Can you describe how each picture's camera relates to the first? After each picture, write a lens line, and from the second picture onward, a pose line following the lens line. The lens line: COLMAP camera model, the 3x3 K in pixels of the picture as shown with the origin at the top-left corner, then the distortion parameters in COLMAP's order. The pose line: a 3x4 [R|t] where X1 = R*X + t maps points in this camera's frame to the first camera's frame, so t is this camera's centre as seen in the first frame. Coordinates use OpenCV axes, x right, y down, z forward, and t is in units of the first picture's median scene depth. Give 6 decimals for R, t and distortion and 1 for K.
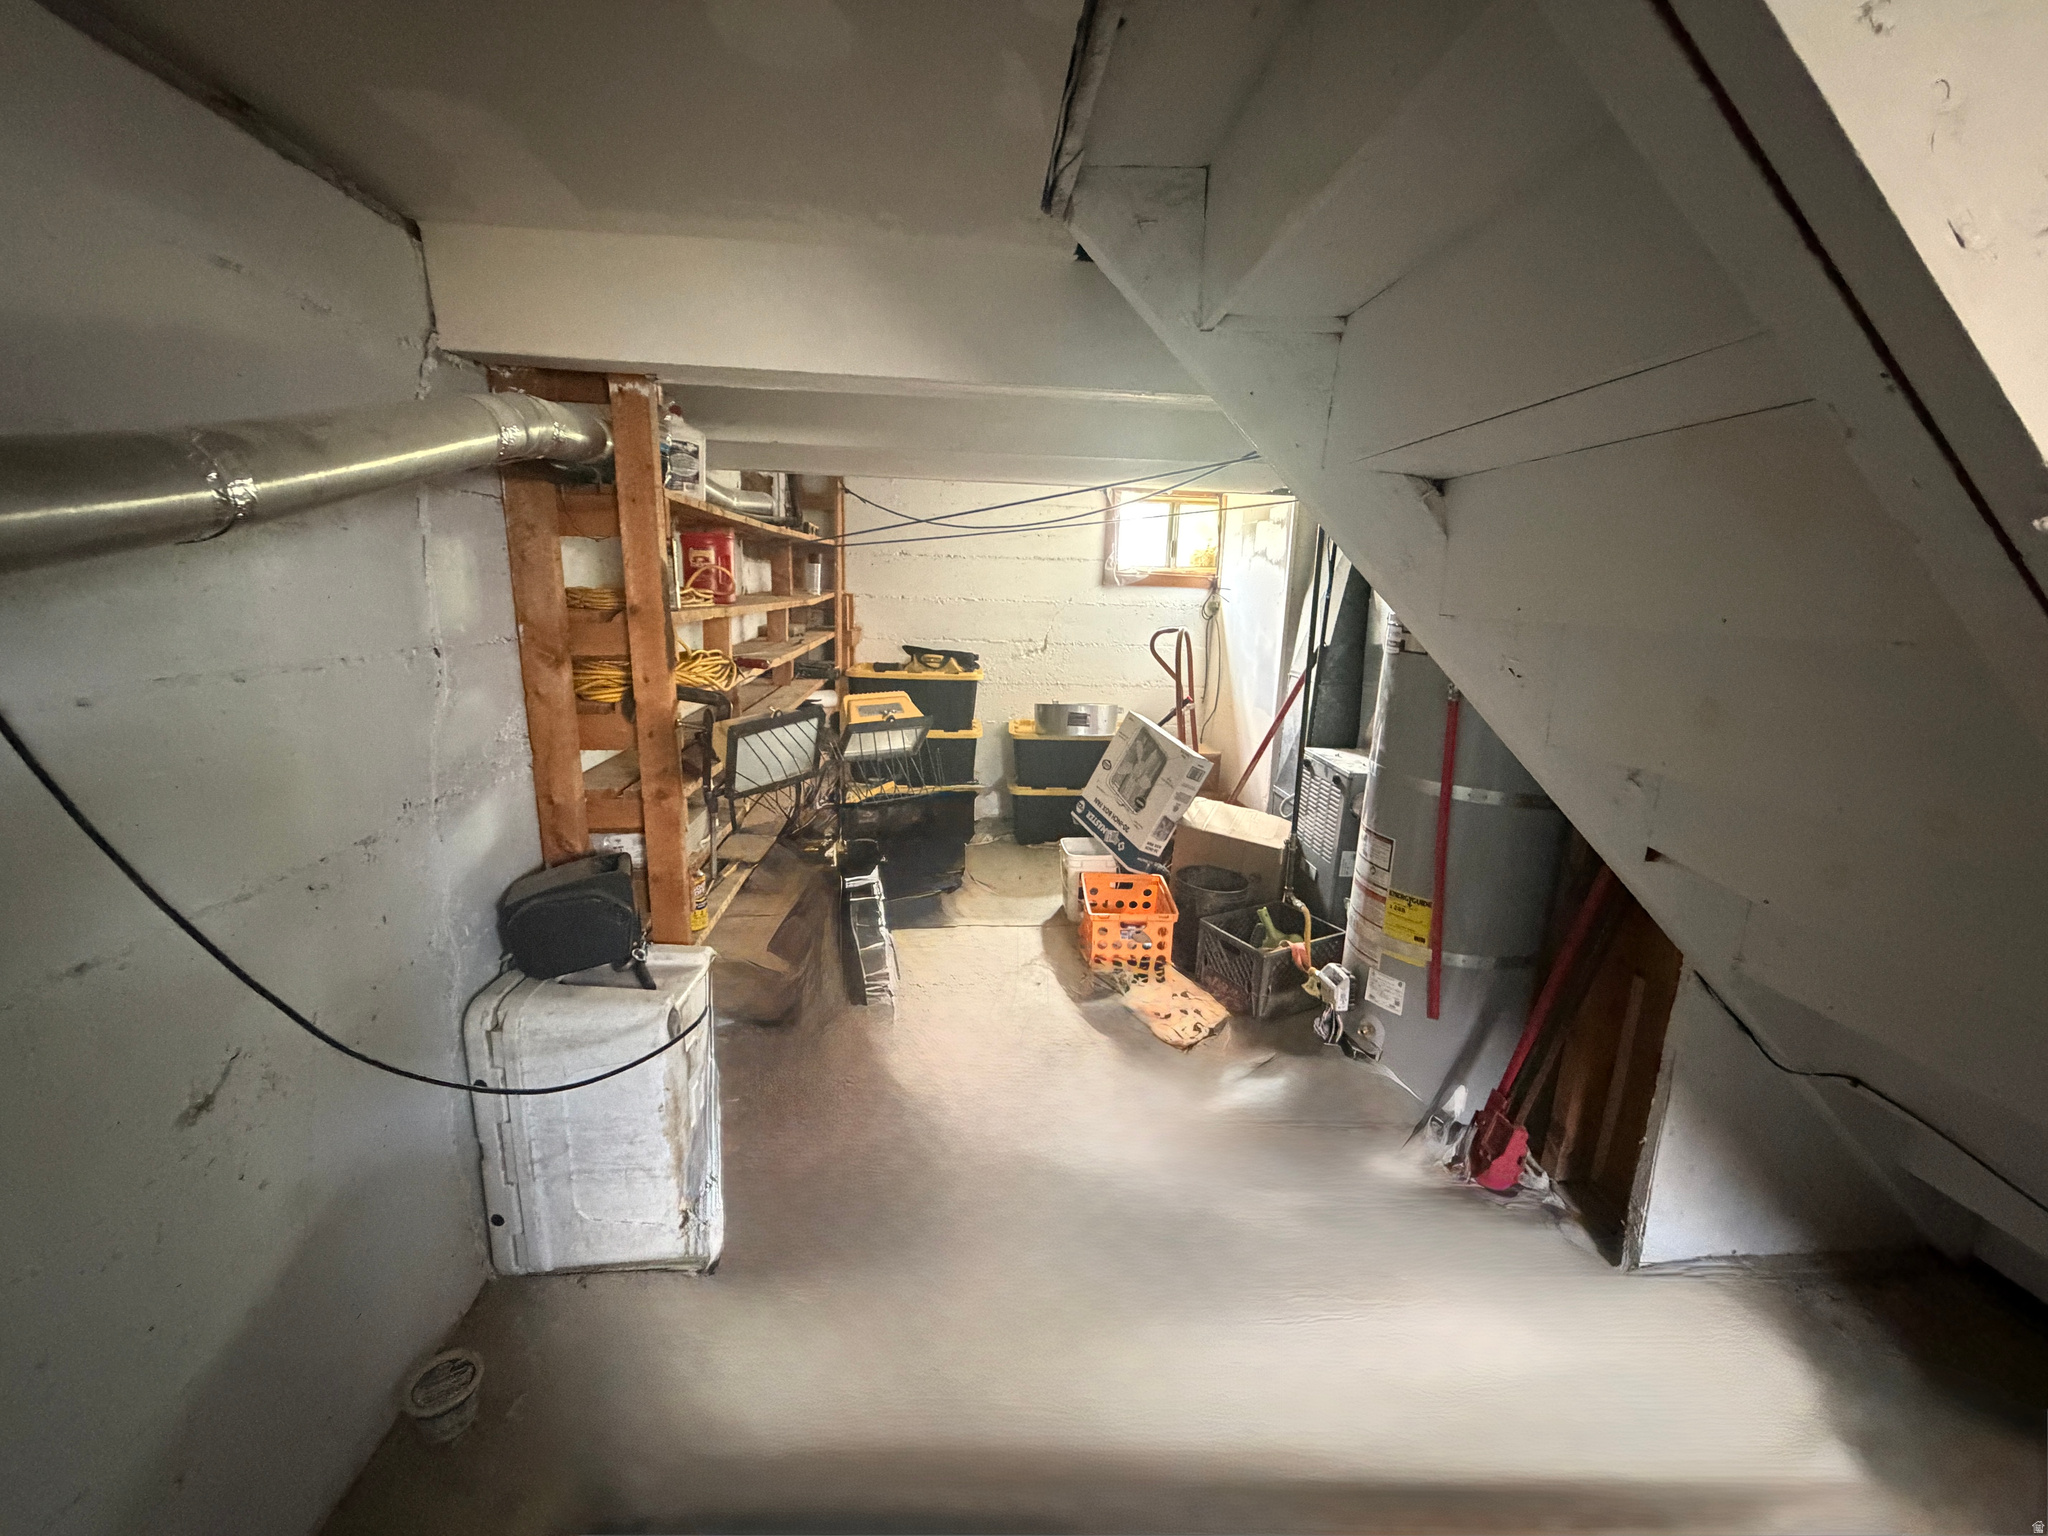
lens RADIAL K [[820.3, 0, 1018.5], [0, 820.3, 769.3], [0, 0, 1]] dist [-0.000167, -0.000004]
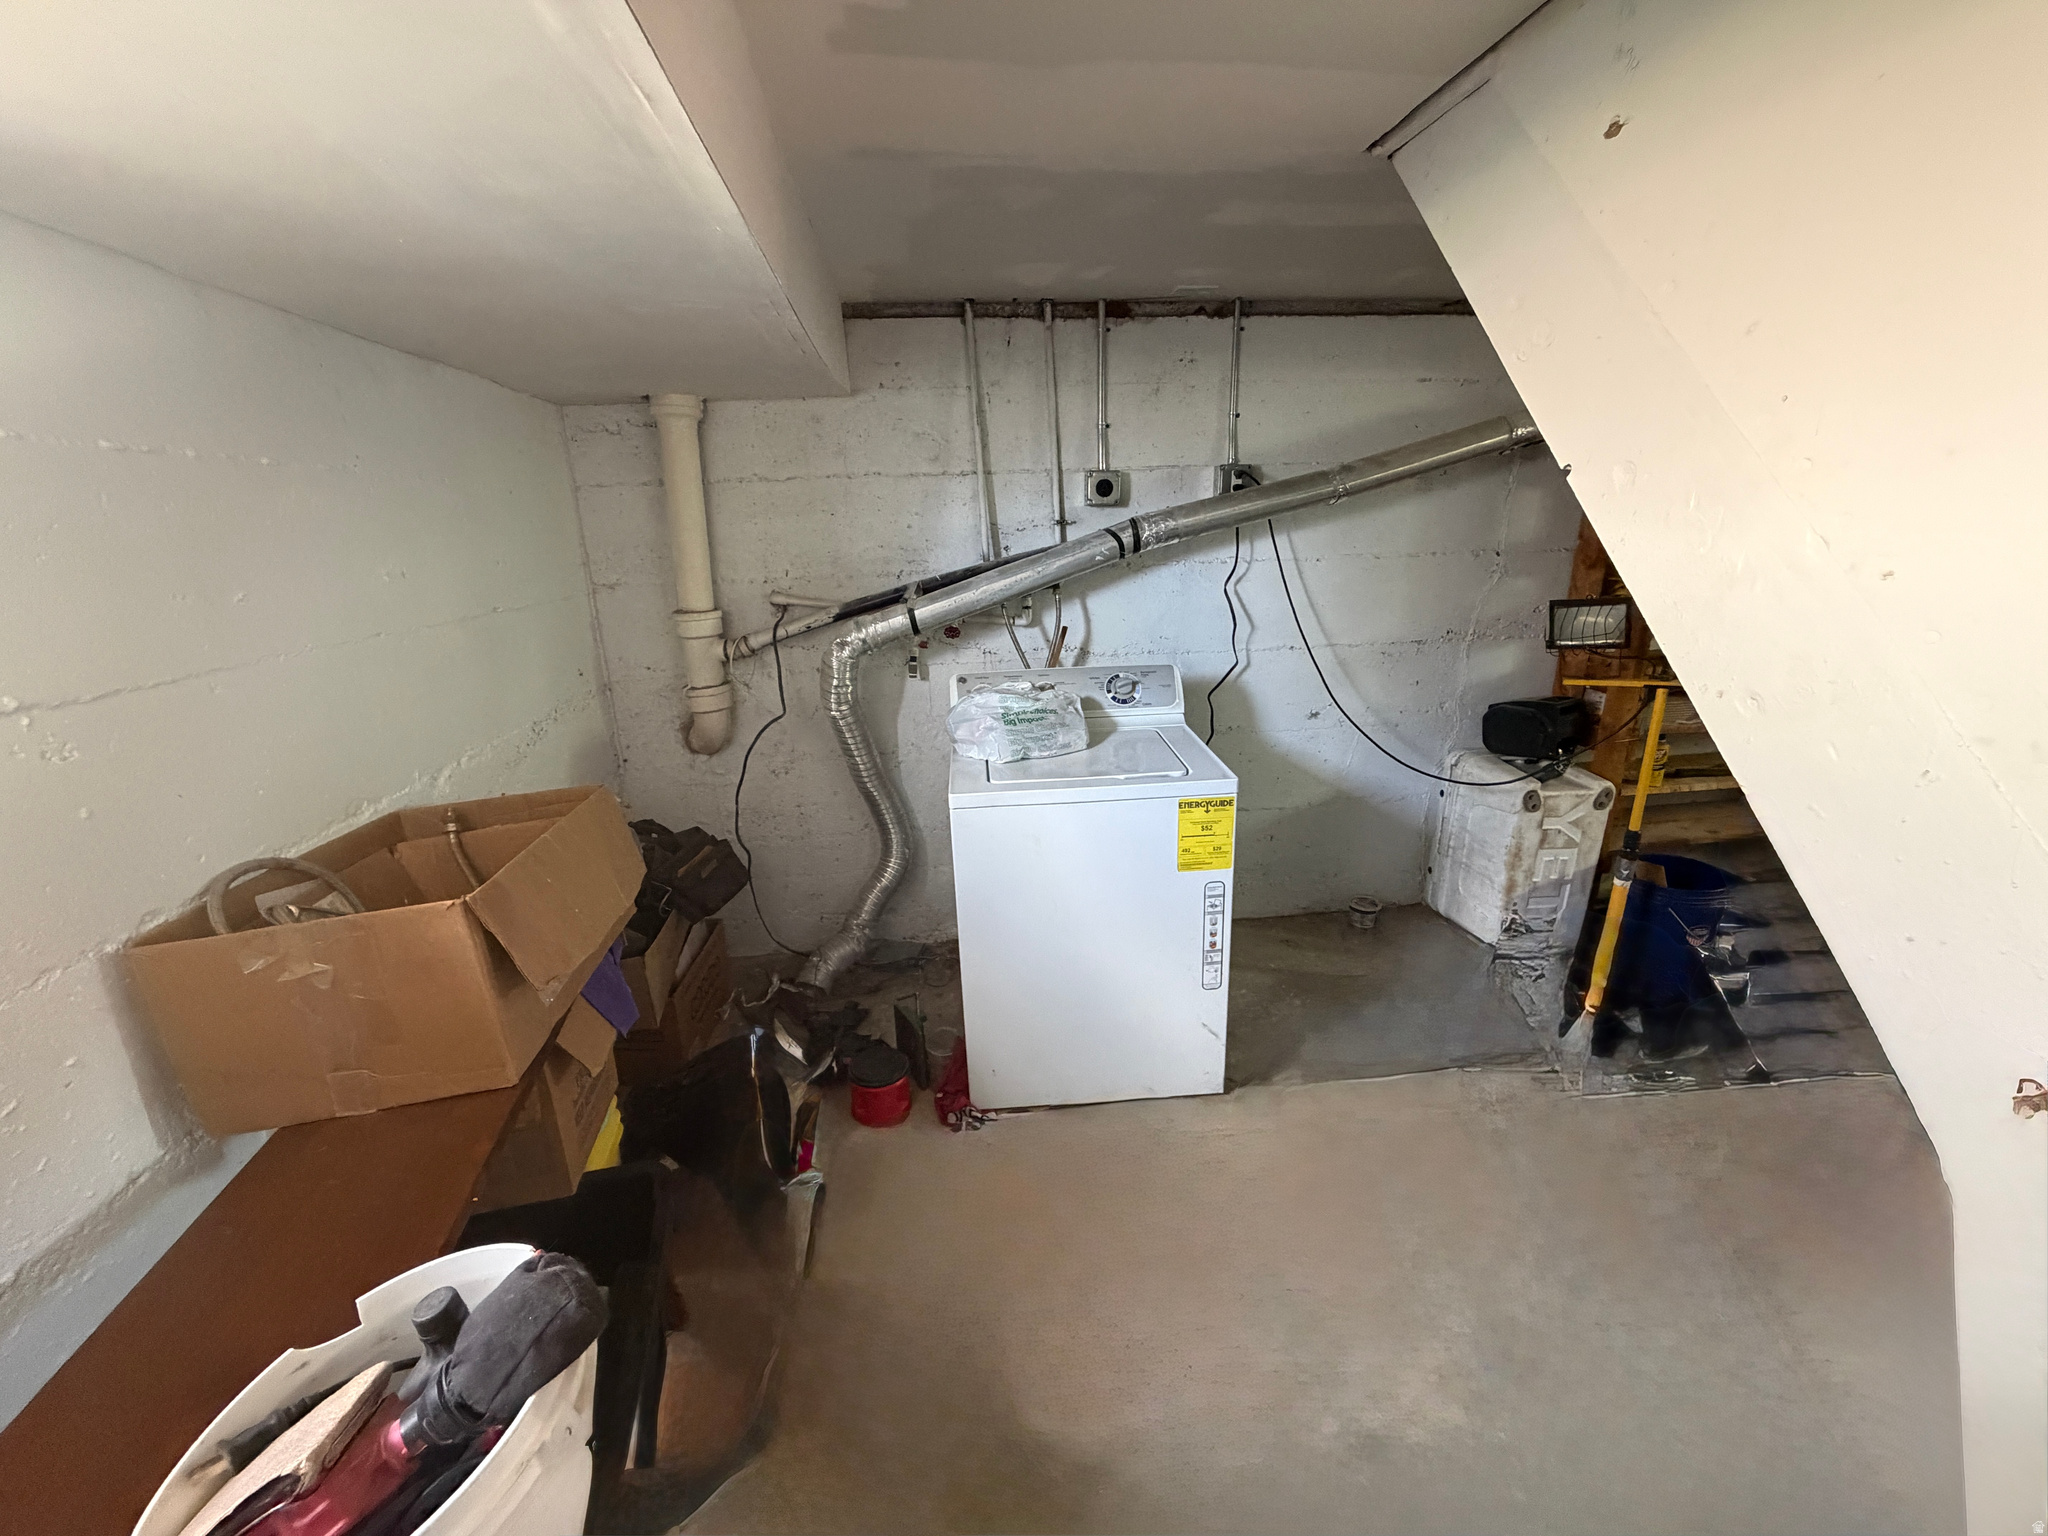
lens RADIAL K [[820.3, 0, 1025.7], [0, 820.3, 766.2], [0, 0, 1]] dist [-0.000167, -0.000004]
pose [[0.032969, 0.261068, -0.964757, 1.105750], [-0.200910, 0.947309, 0.249481, 0.058725], [0.979055, 0.185605, 0.083683, -0.083854]]
